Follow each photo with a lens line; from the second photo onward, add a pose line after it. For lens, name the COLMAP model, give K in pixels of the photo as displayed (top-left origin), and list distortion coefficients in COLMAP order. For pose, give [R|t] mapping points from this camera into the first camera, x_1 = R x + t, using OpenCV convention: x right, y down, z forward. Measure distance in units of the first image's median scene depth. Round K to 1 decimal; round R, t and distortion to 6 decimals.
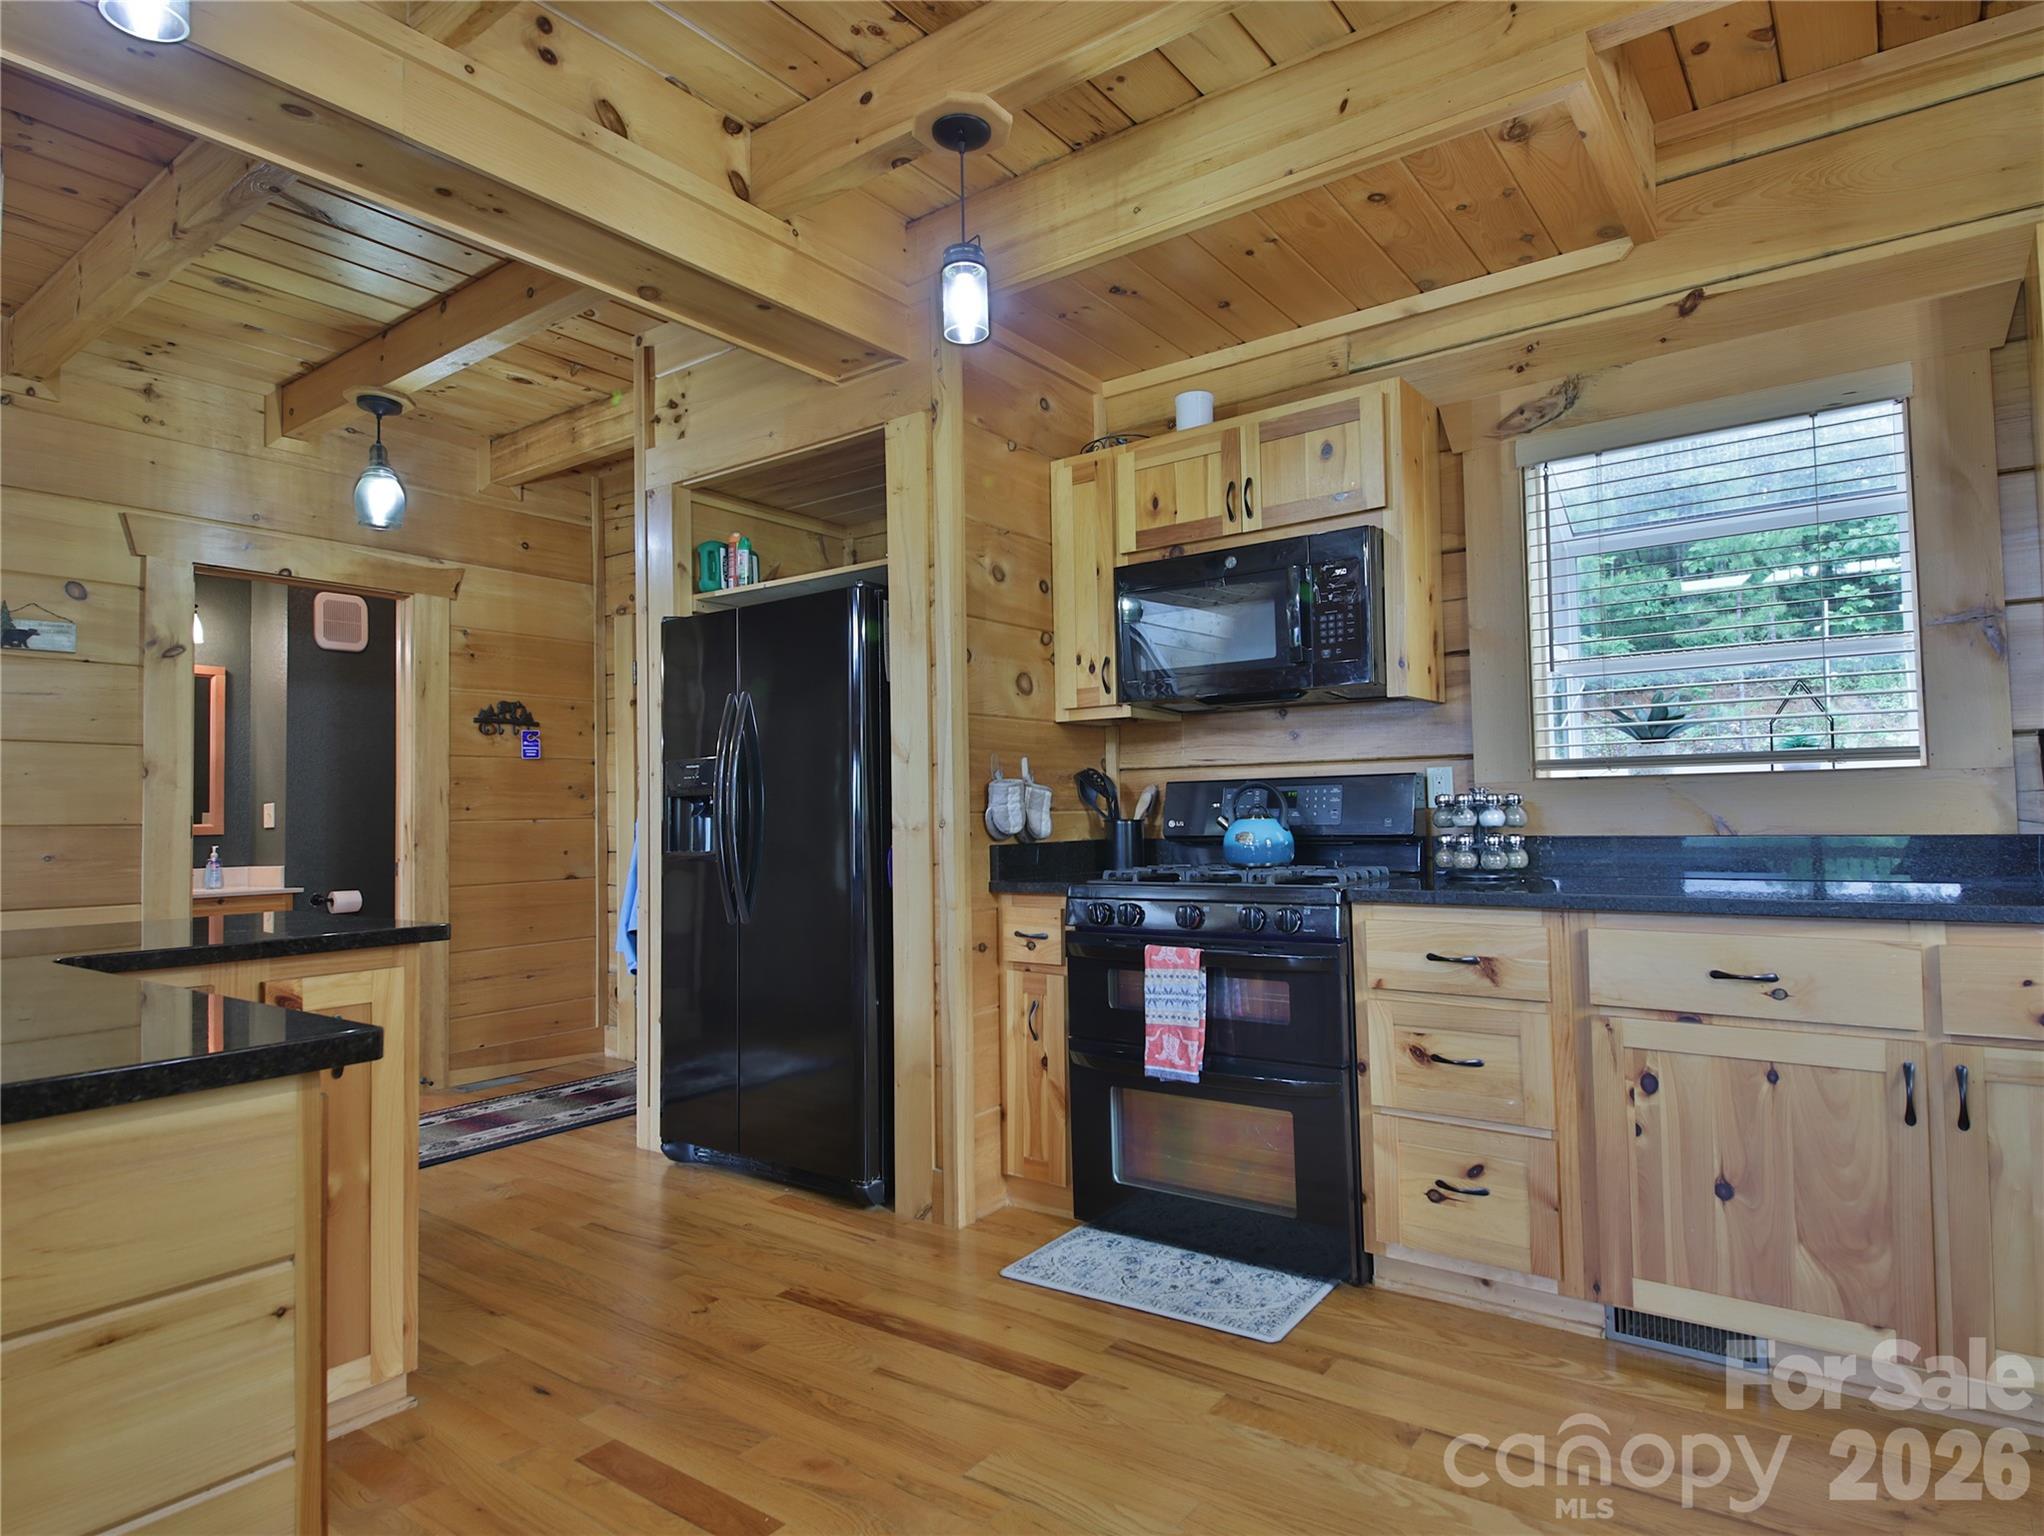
lens RADIAL K [[1155.8, 0, 1022.0], [0, 1155.8, 768.0], [0, 0, 1]] dist [0.054164, -0.049097]
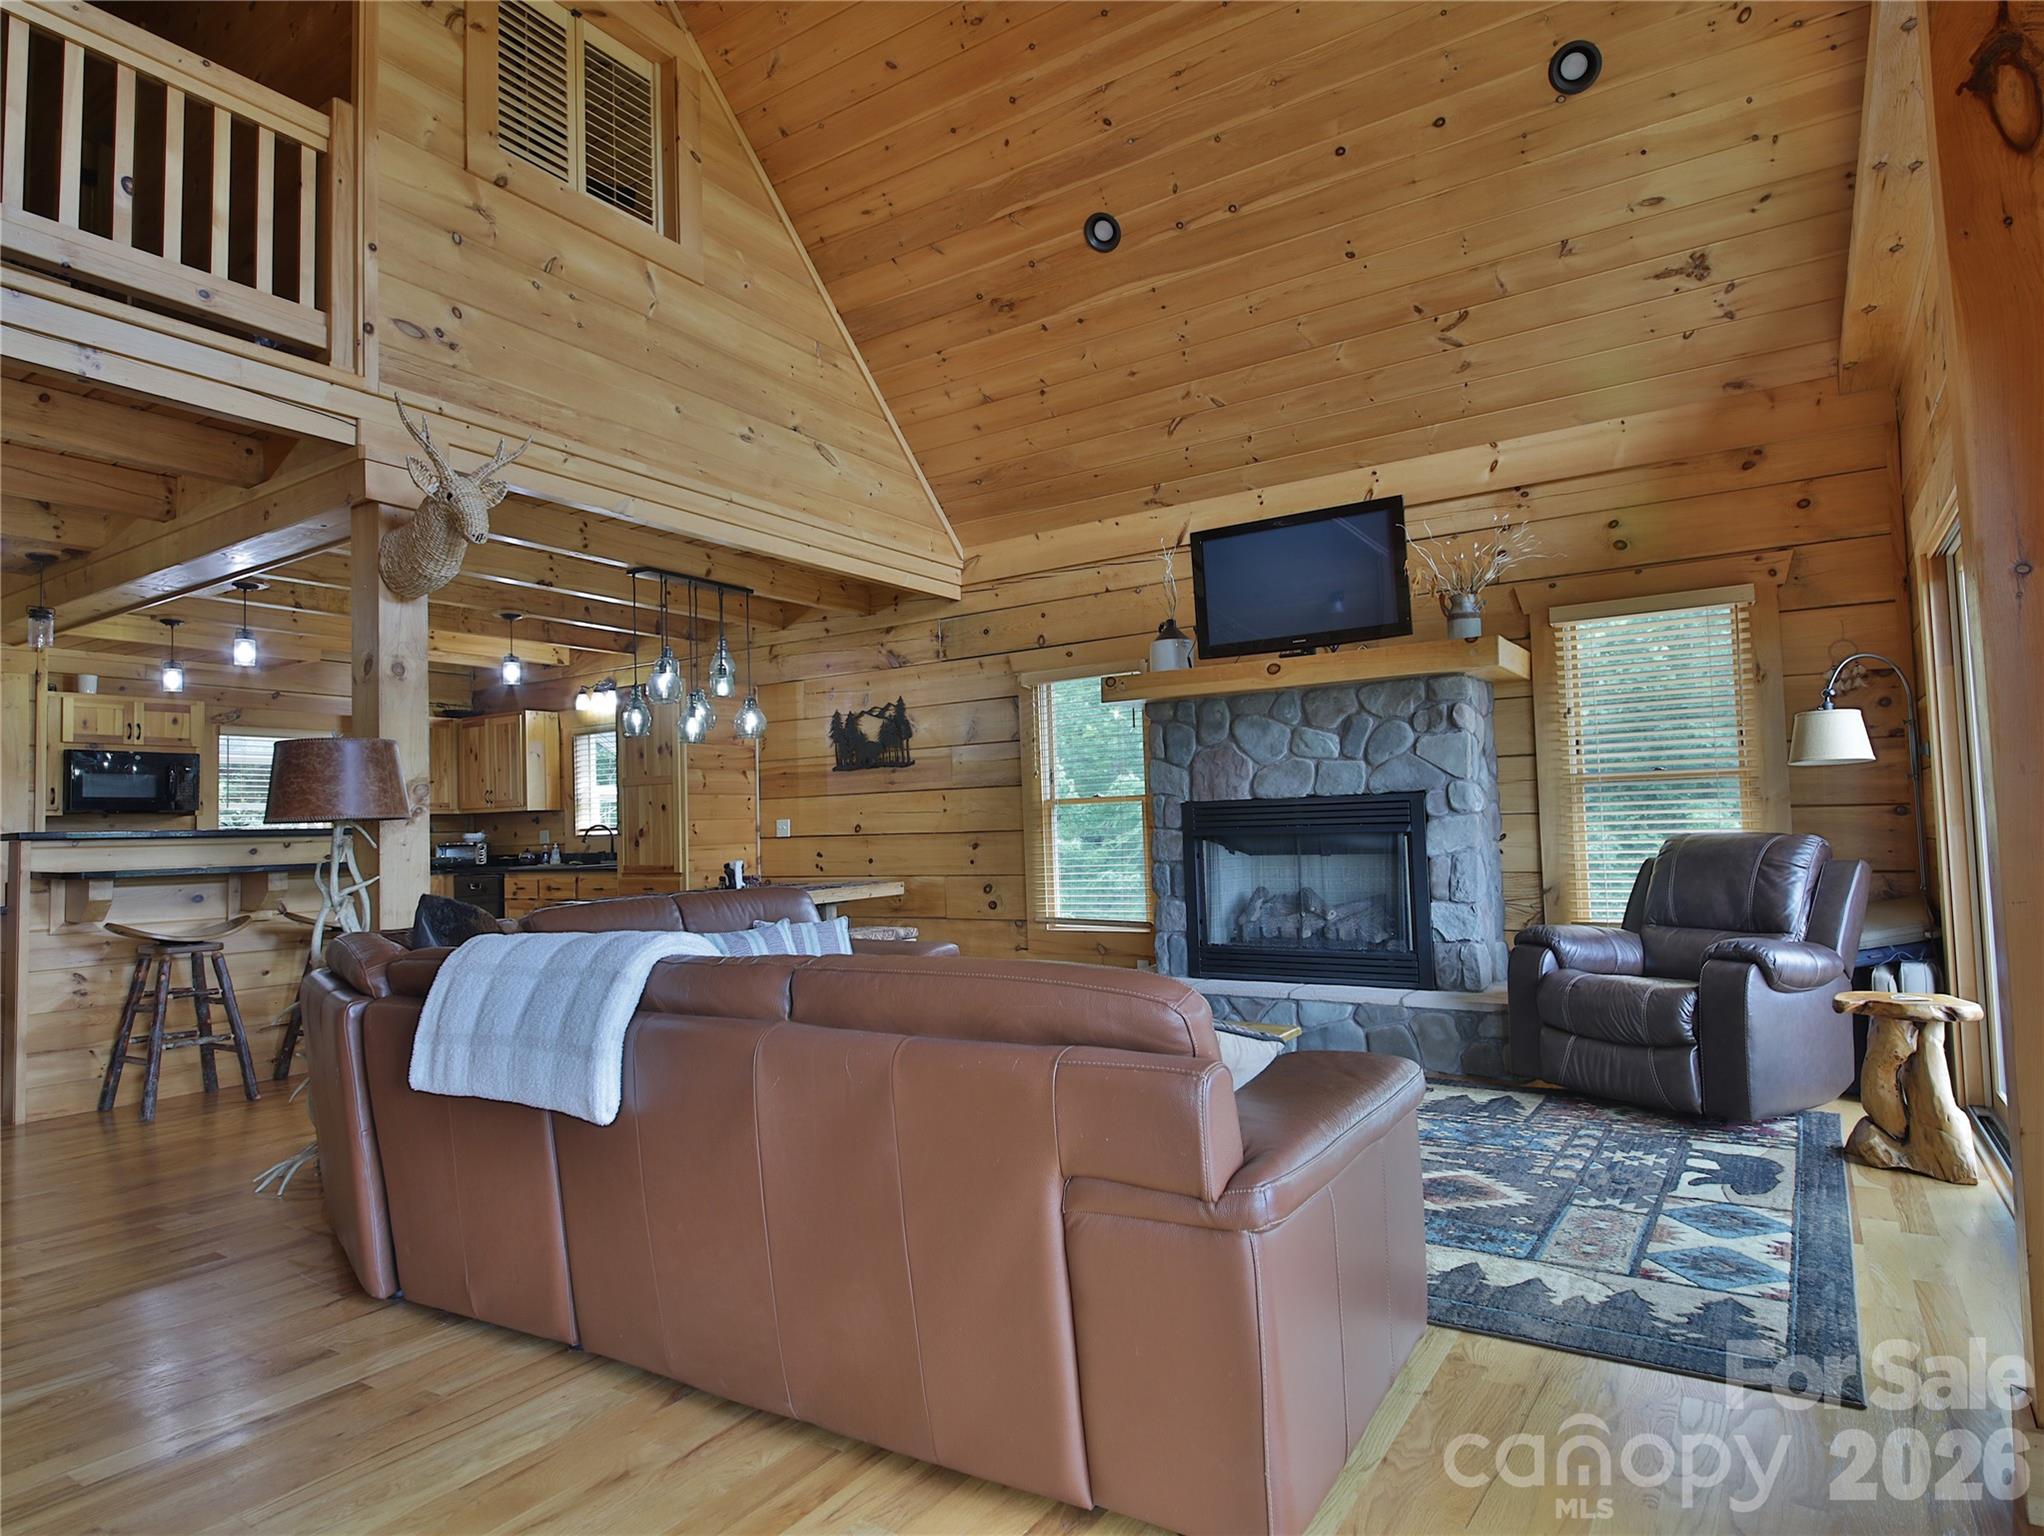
lens RADIAL K [[1155.8, 0, 1022.0], [0, 1155.8, 768.0], [0, 0, 1]] dist [0.054164, -0.049097]
pose [[-0.062046, 0.071639, 0.995499, -2.523056], [-0.011238, 0.997307, -0.072470, 0.007353], [-0.998010, -0.015684, -0.061074, -0.771659]]
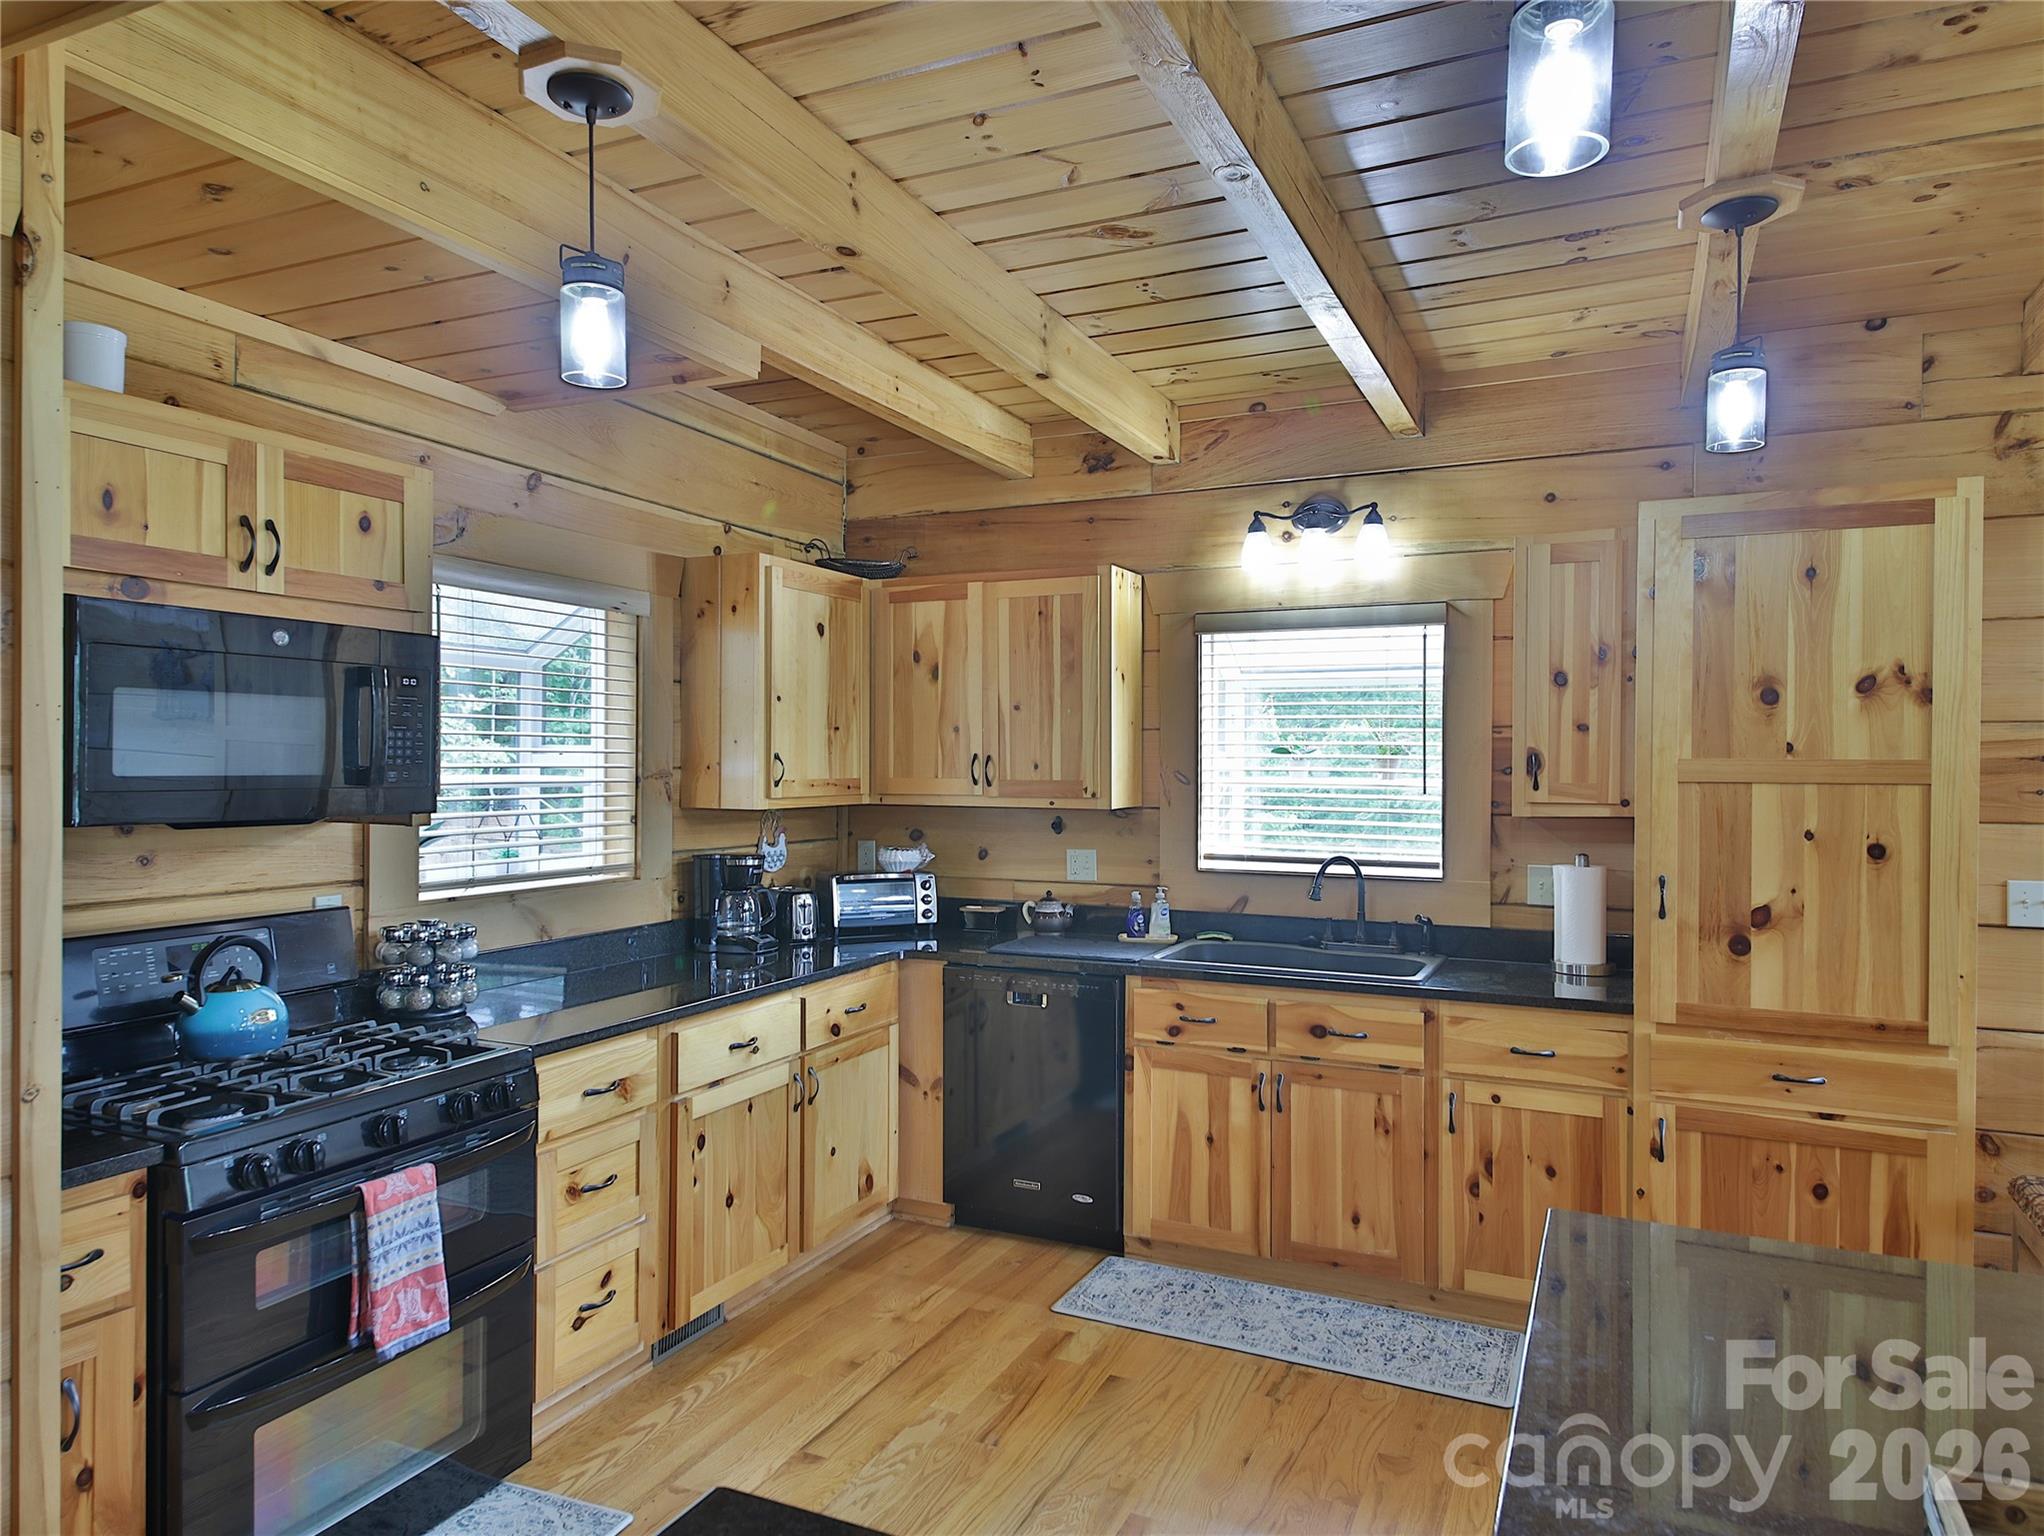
lens RADIAL K [[1303.8, 0, 1022.0], [0, 1303.8, 768.0], [0, 0, 1]] dist [0.067835, -0.059417]
pose [[-0.208298, 0.012267, 0.977988, -0.742453], [-0.041057, 0.998930, -0.021274, -0.100155], [-0.977203, -0.044584, -0.207572, 0.733733]]
